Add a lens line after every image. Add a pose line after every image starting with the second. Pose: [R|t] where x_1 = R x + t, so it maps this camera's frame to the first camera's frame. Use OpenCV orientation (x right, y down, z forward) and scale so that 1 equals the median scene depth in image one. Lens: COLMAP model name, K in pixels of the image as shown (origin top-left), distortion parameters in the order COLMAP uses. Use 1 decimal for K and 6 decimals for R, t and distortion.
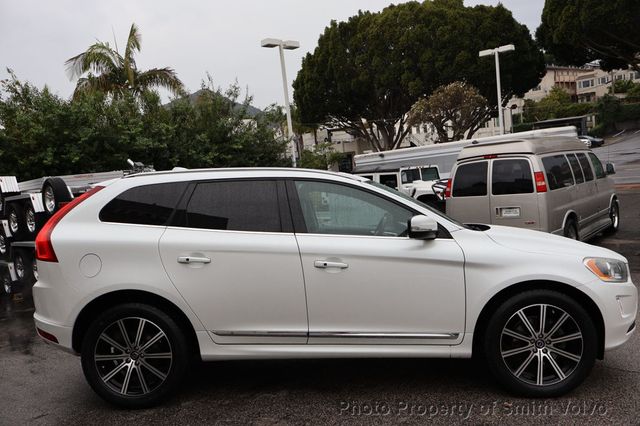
lens RADIAL K [[540.2, 0, 320.0], [0, 540.2, 213.0], [0, 0, 1]] dist [0.002612, -0.001647]
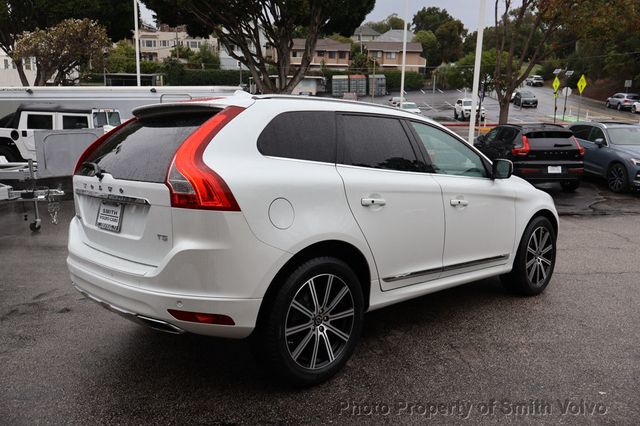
lens RADIAL K [[540.2, 0, 320.0], [0, 540.2, 213.0], [0, 0, 1]] dist [0.002612, -0.001647]
pose [[0.677587, -0.040330, 0.734336, -0.920241], [-0.021591, 0.996974, 0.074676, 0.038917], [-0.735126, -0.066455, 0.674666, 0.446731]]
